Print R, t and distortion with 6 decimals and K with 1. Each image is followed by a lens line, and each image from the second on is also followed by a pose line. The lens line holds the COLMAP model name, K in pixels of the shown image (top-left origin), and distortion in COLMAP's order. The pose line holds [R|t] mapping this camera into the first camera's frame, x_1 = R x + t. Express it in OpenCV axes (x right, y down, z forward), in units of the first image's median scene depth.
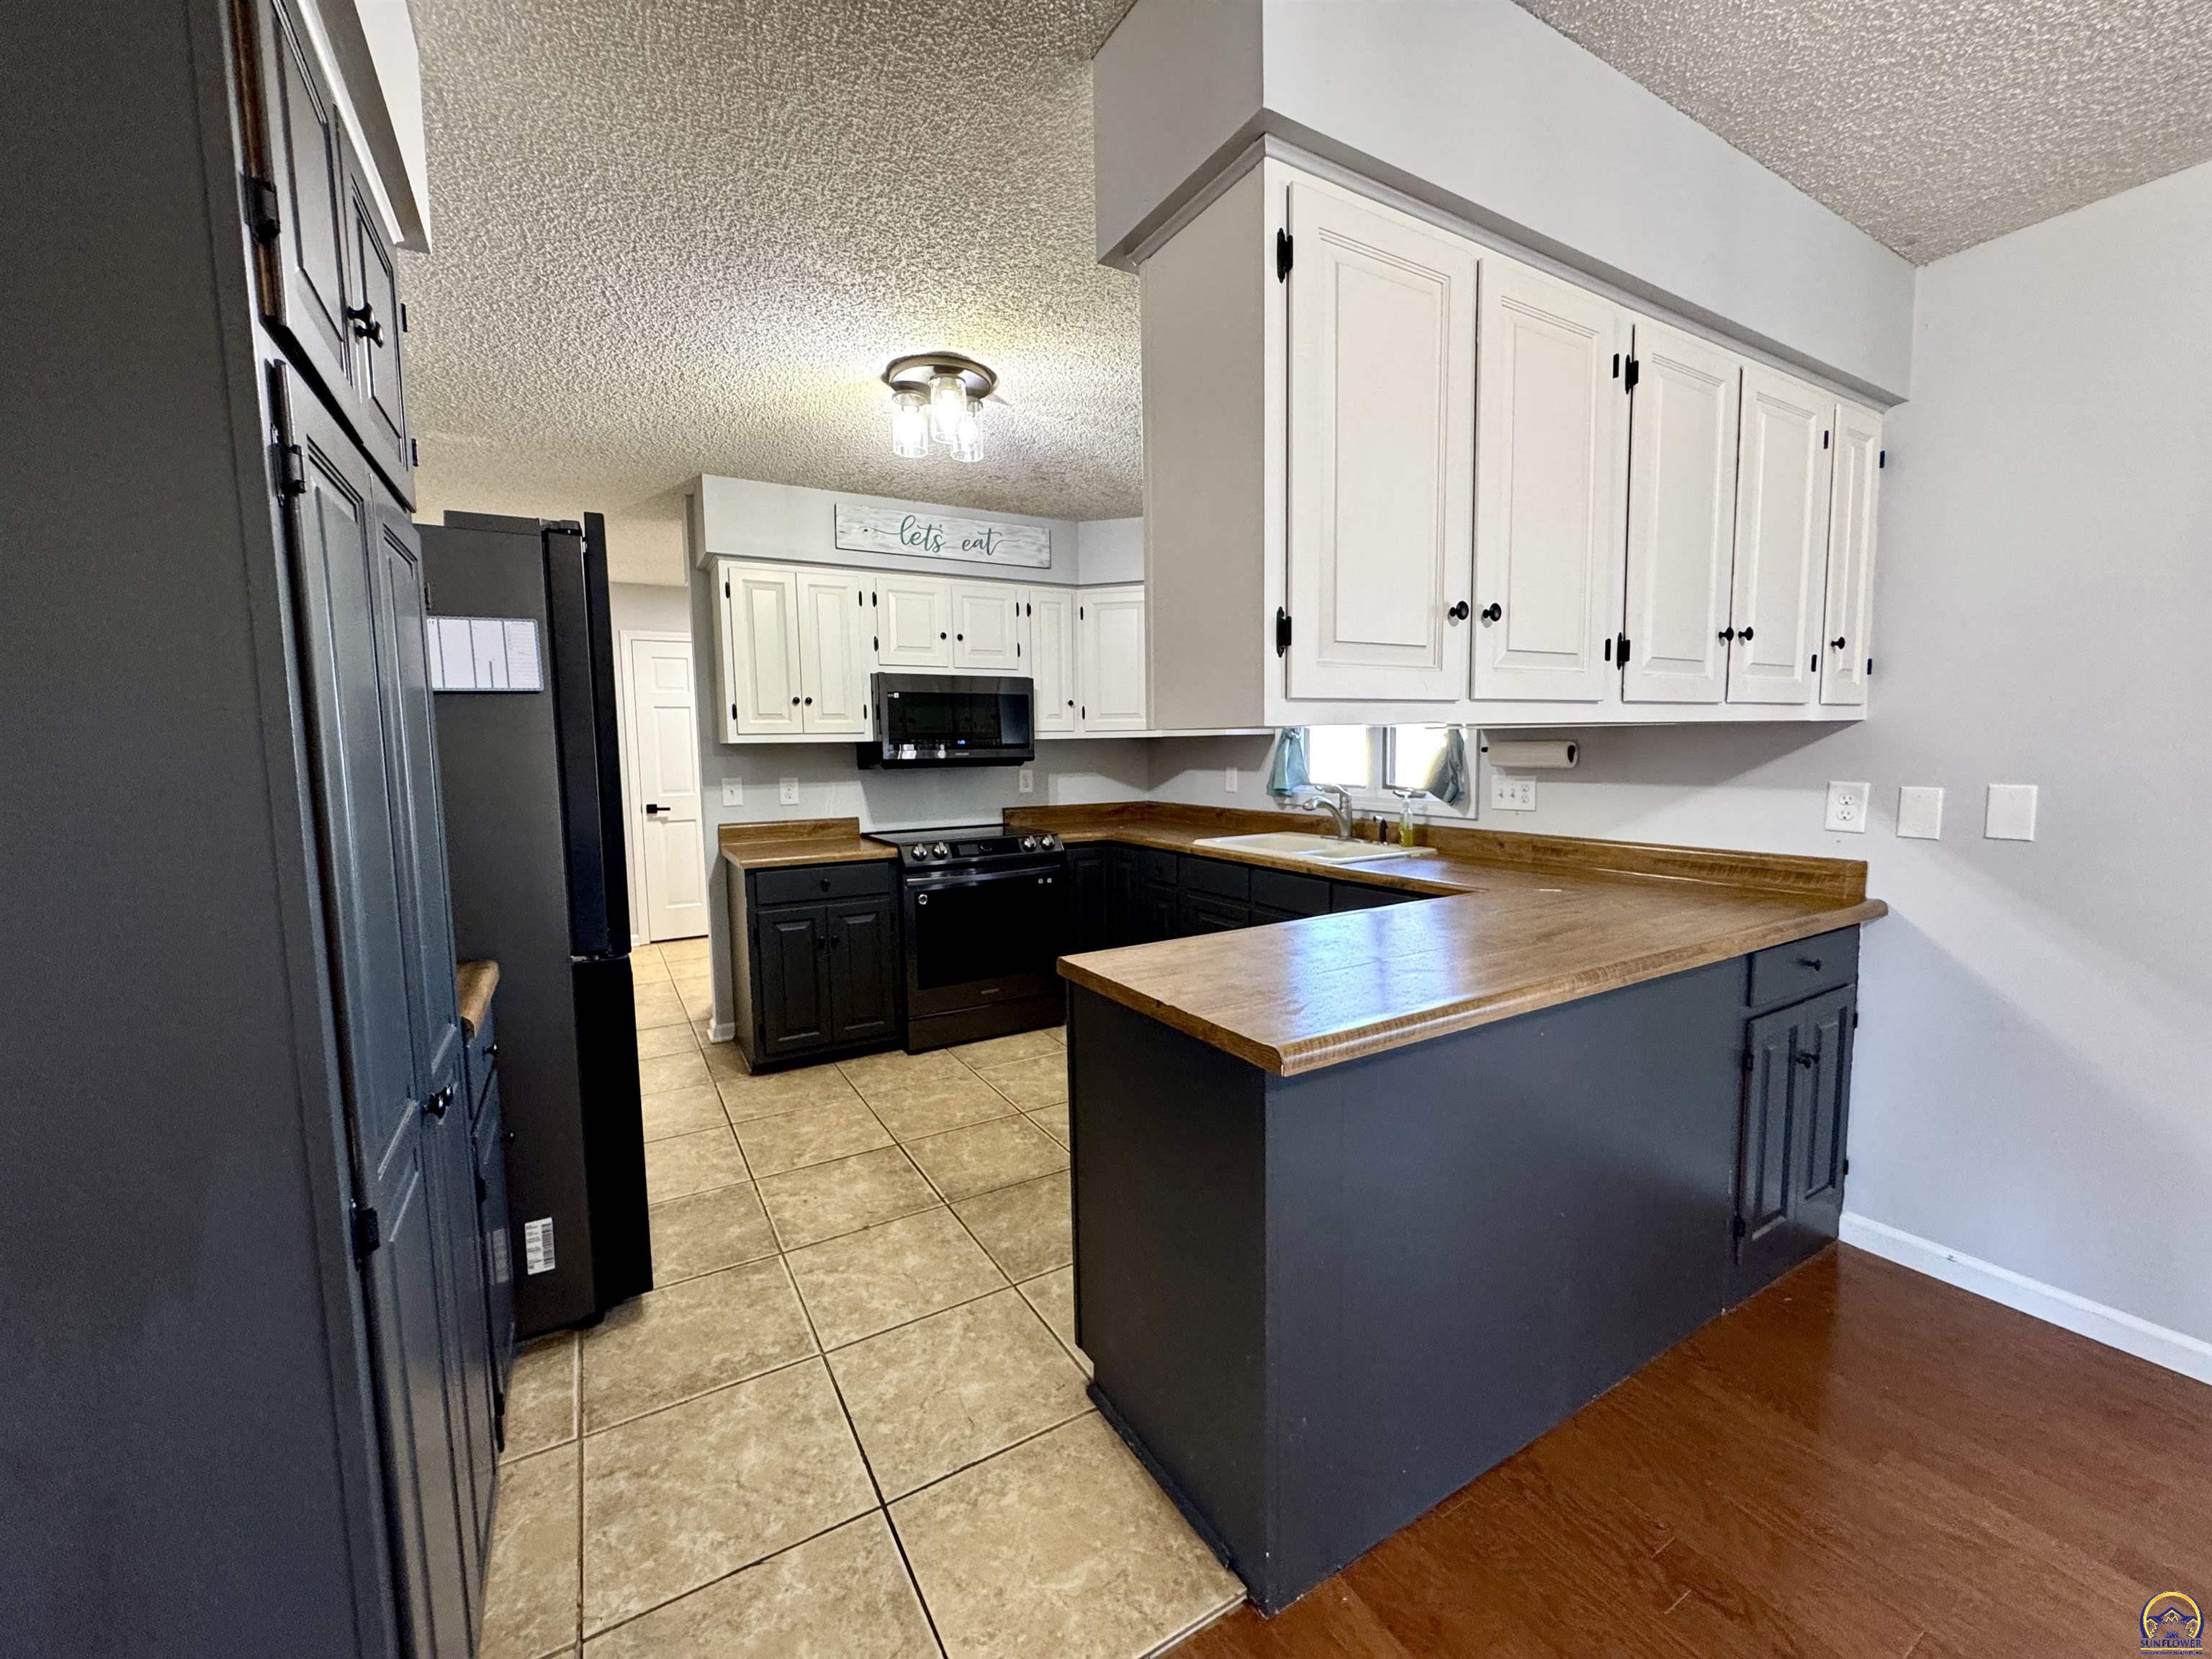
lens RADIAL K [[884.9, 0, 1106.8], [0, 884.9, 821.5], [0, 0, 1]] dist [-0.002124, -0.000143]
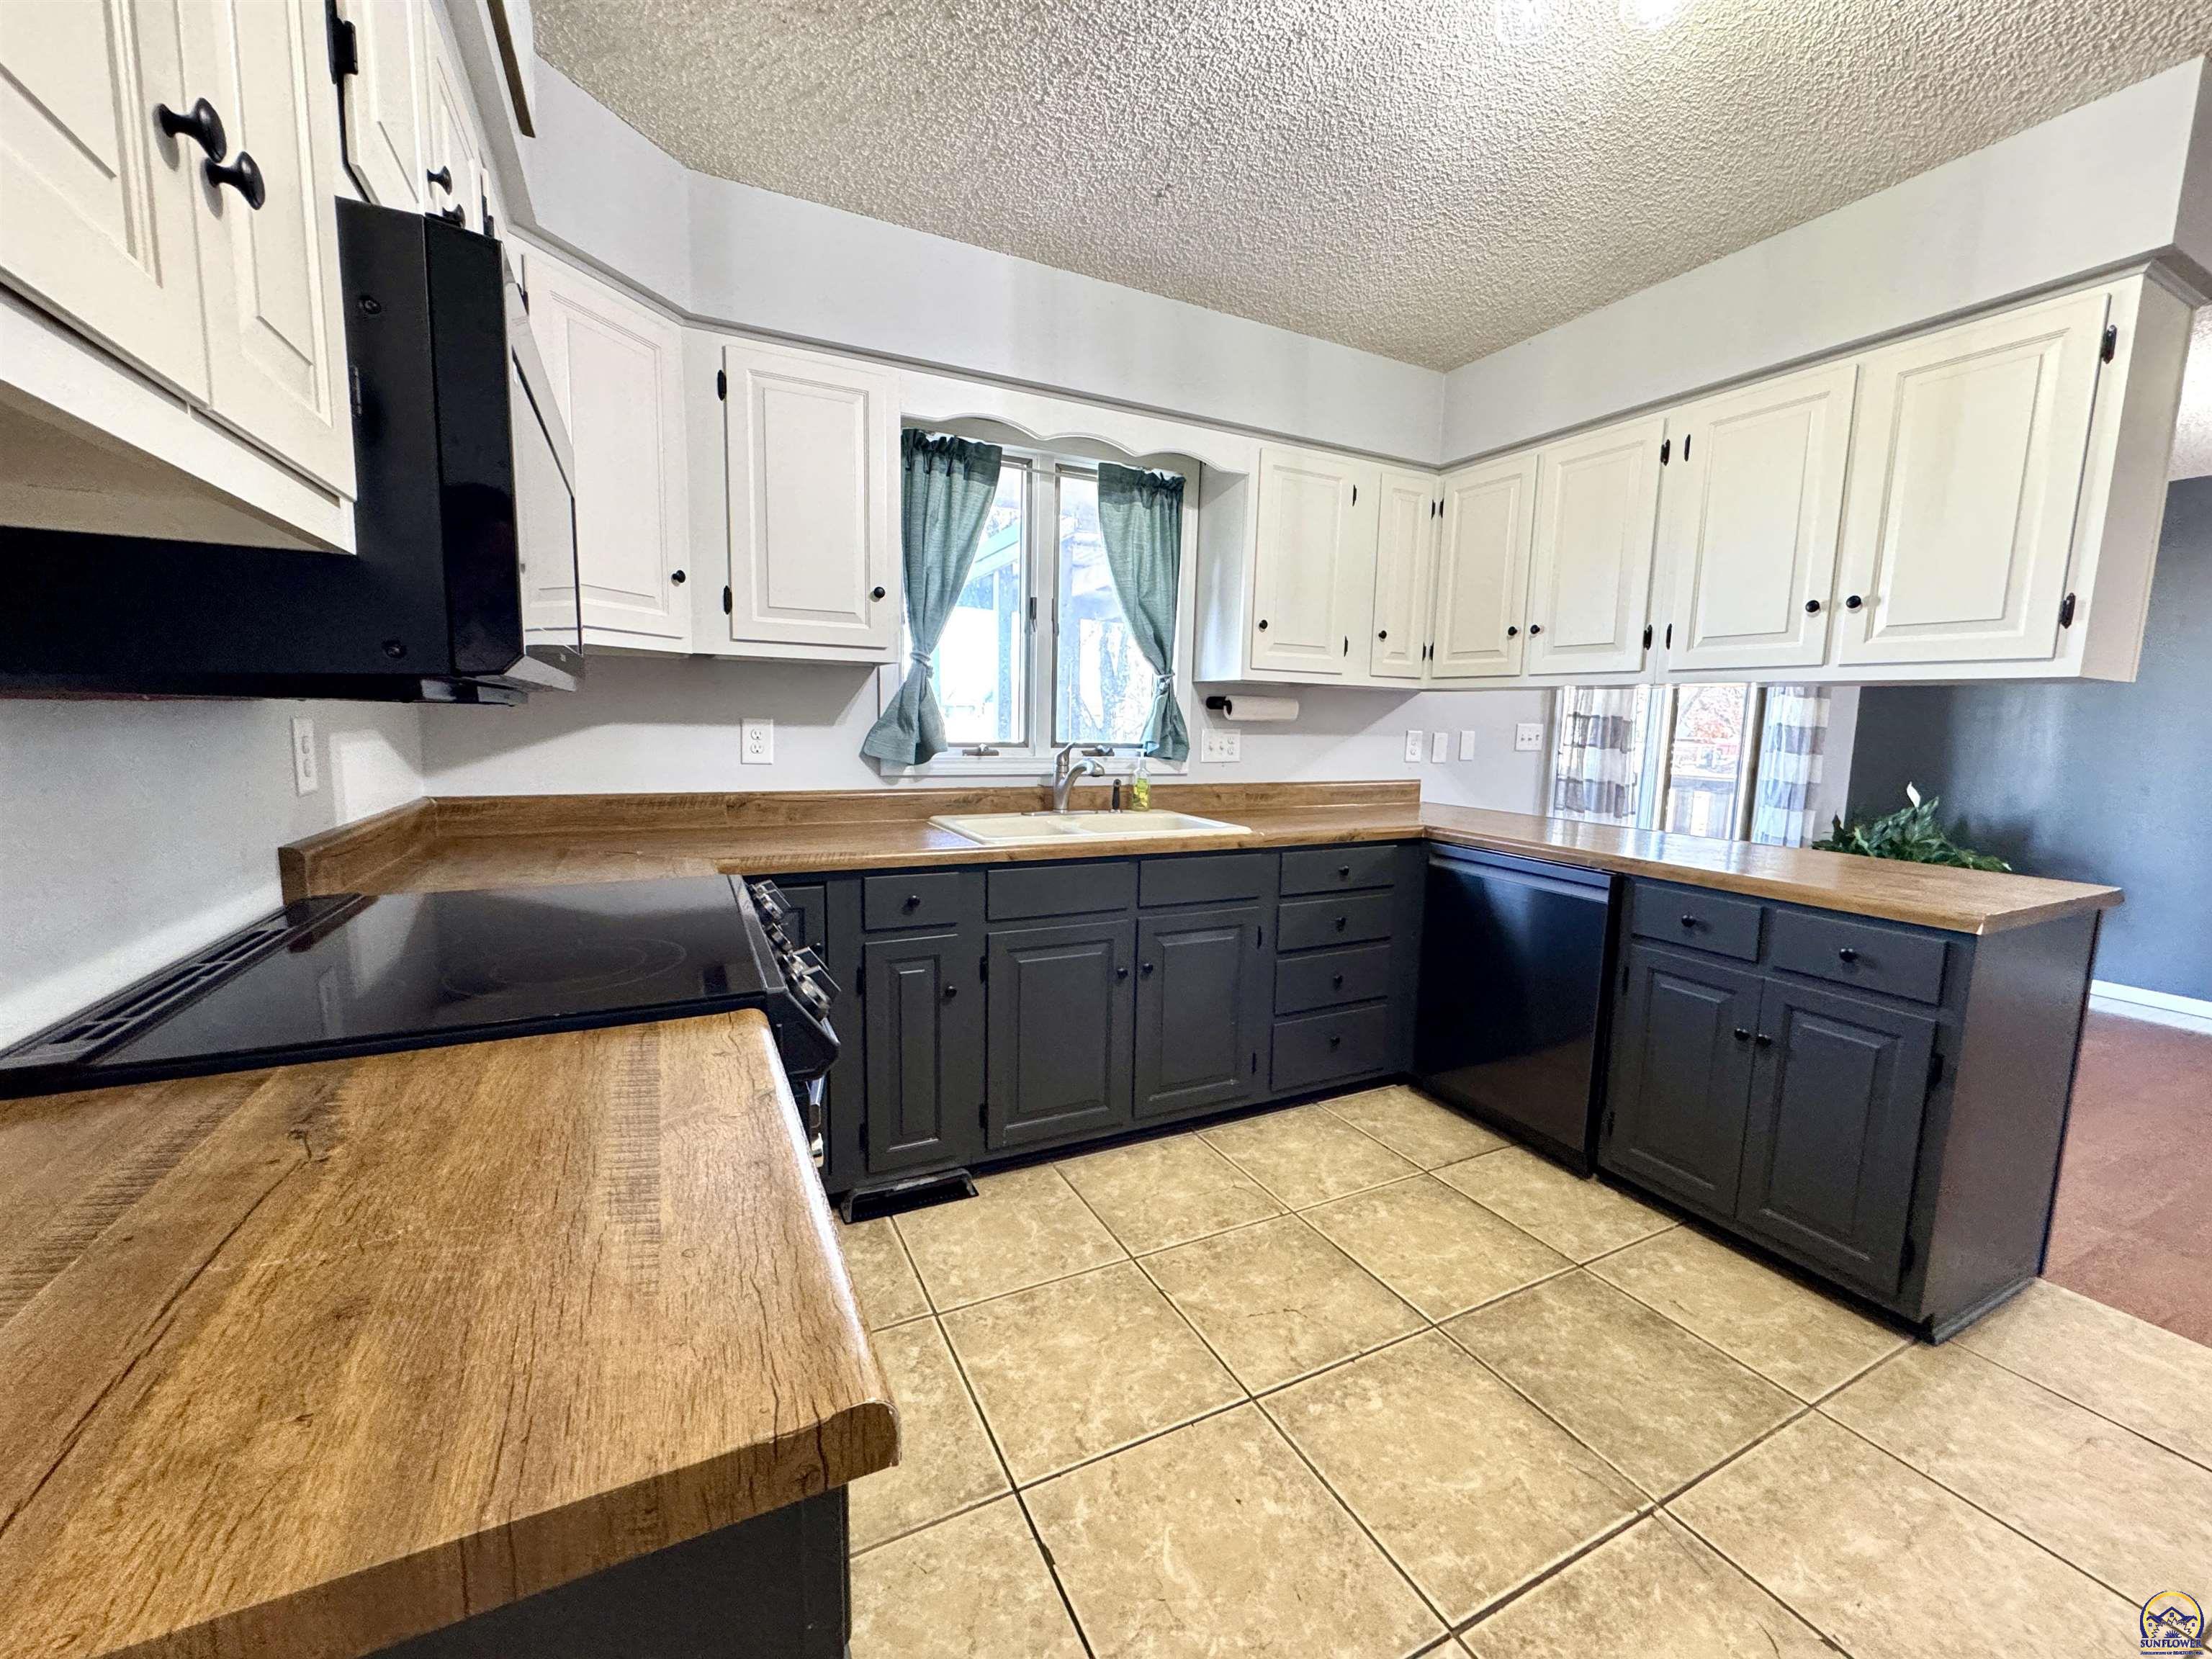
lens RADIAL K [[884.9, 0, 1106.8], [0, 884.9, 821.5], [0, 0, 1]] dist [-0.002124, -0.000143]
pose [[0.067366, -0.100113, 0.992693, -0.508568], [0.064287, 0.993321, 0.095814, -0.045242], [-0.995655, 0.057363, 0.073352, 0.920369]]
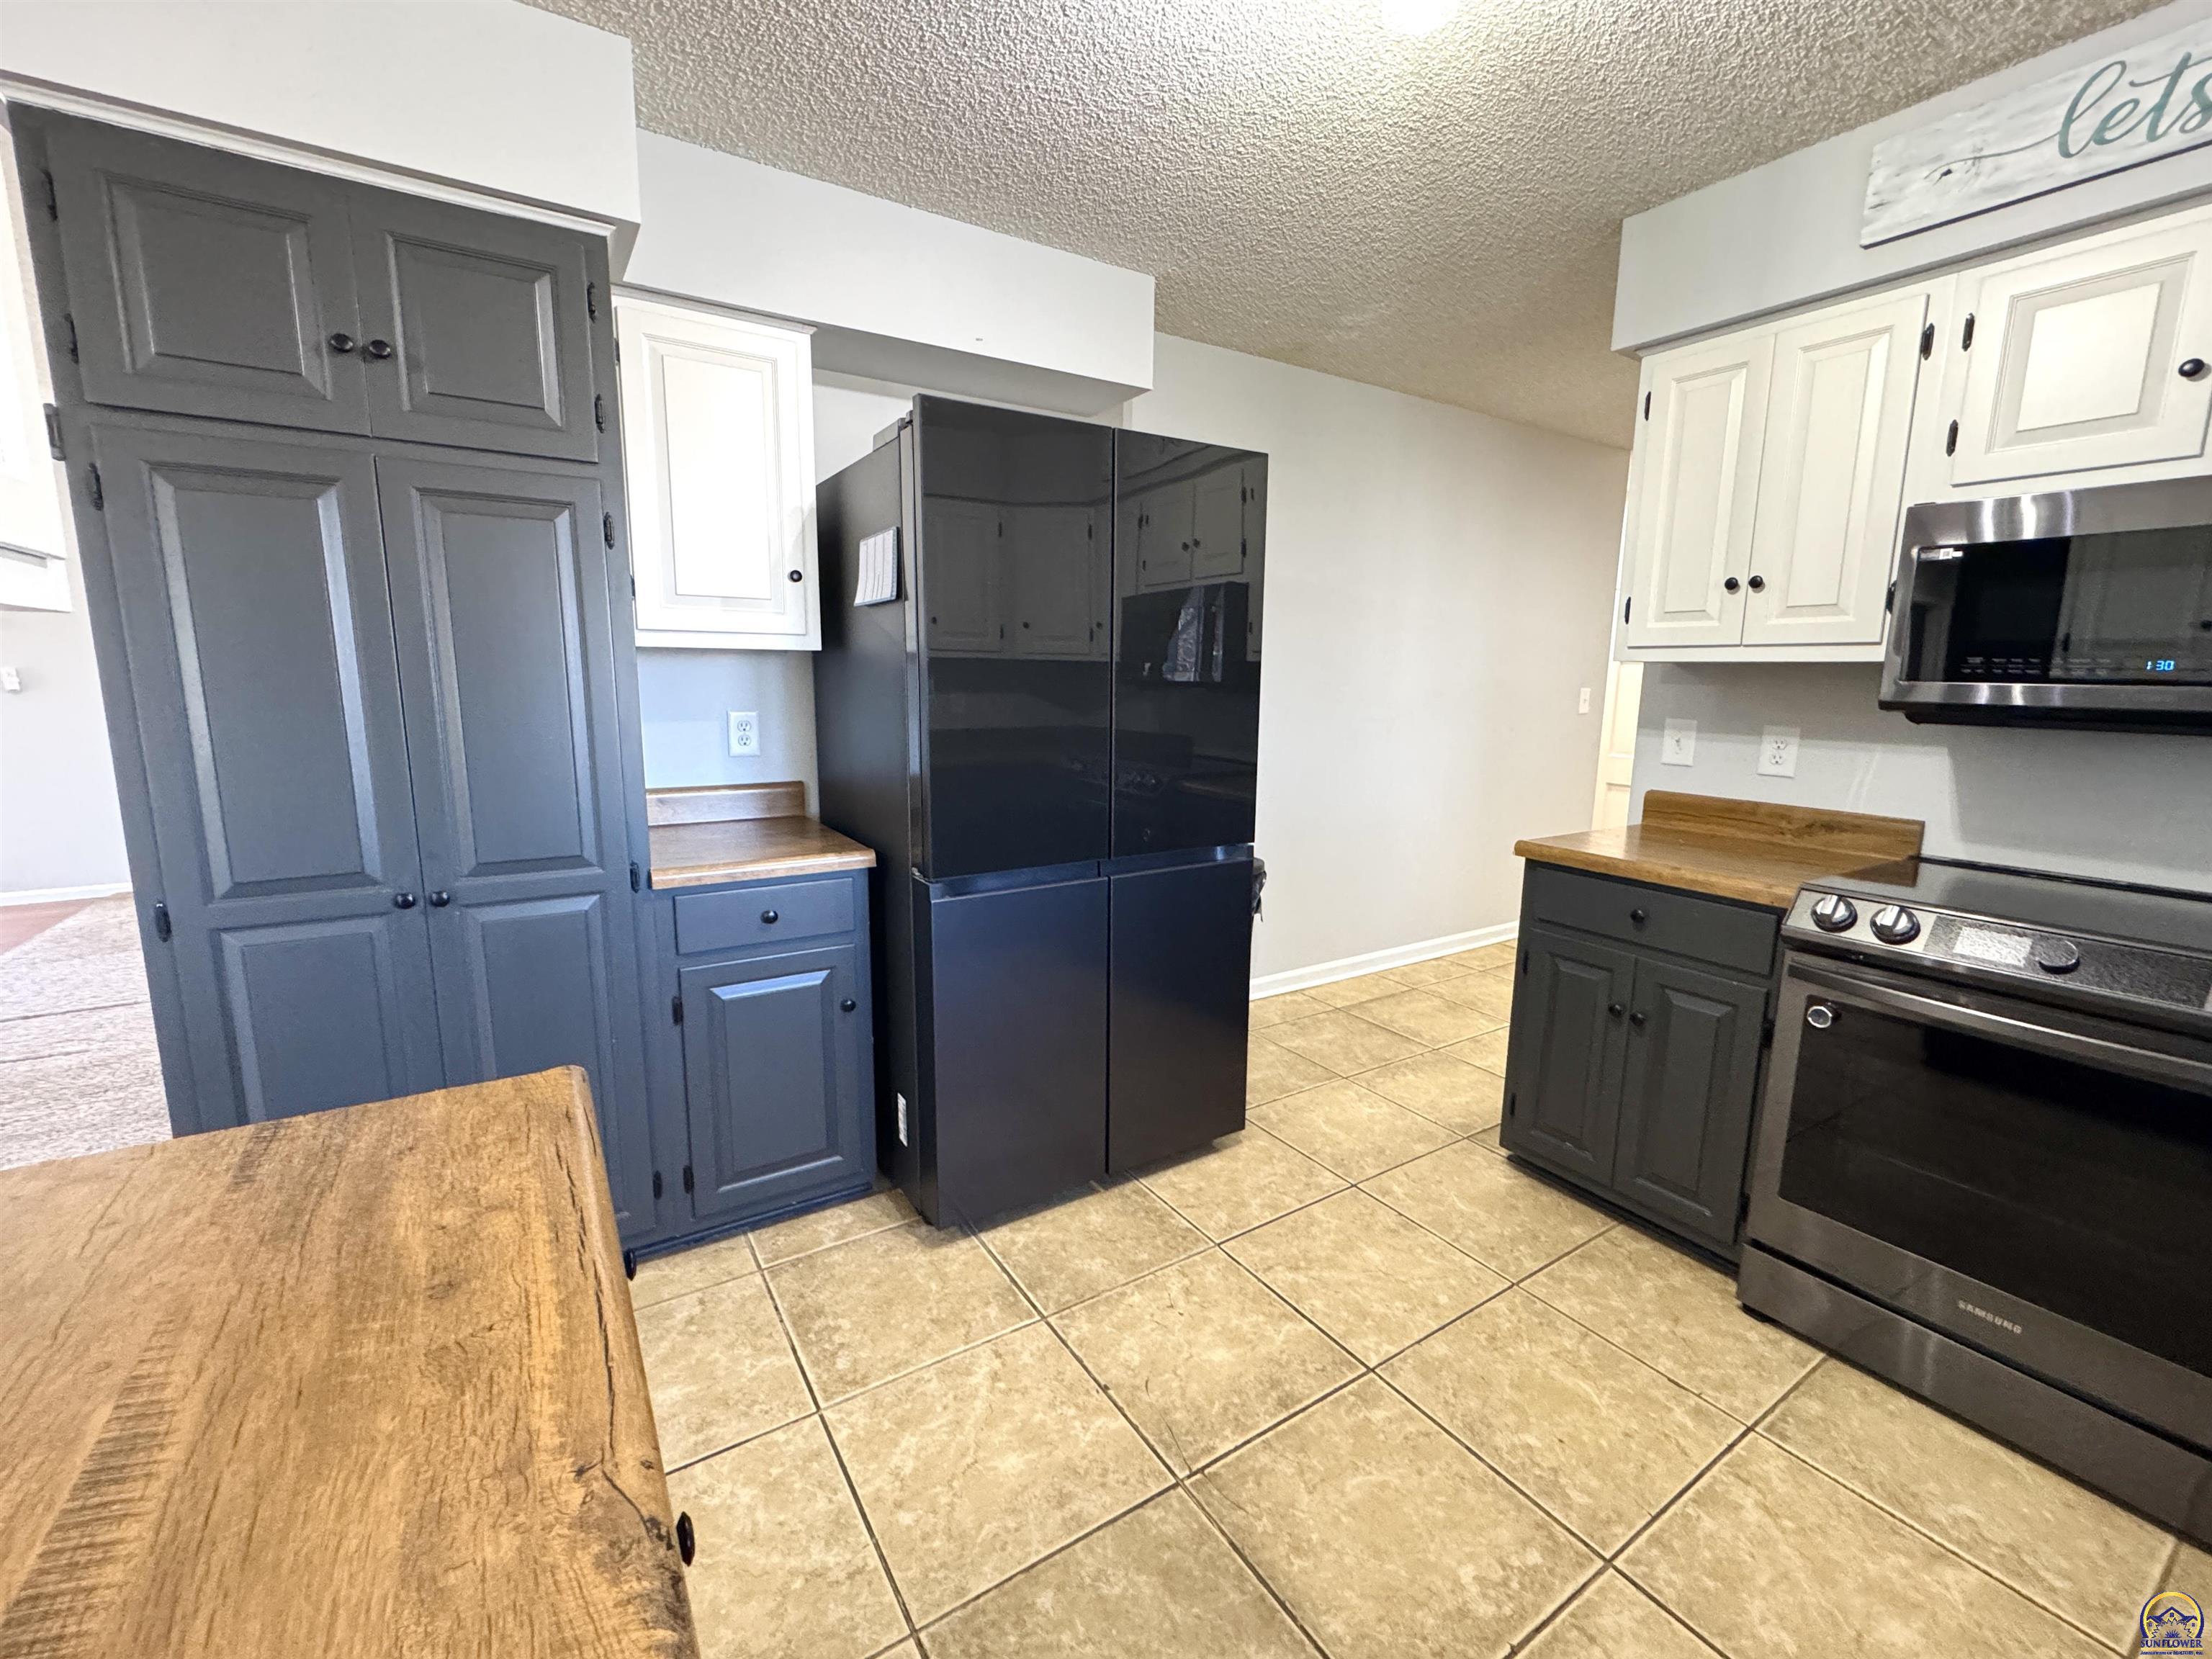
lens RADIAL K [[922.8, 0, 1102.0], [0, 922.8, 821.7], [0, 0, 1]] dist [-0.002519, 0.000026]
pose [[0.035178, 0.178304, -0.983347, 0.232635], [-0.099440, 0.979697, 0.174085, -0.056798], [0.994422, 0.091660, 0.052194, 0.634858]]
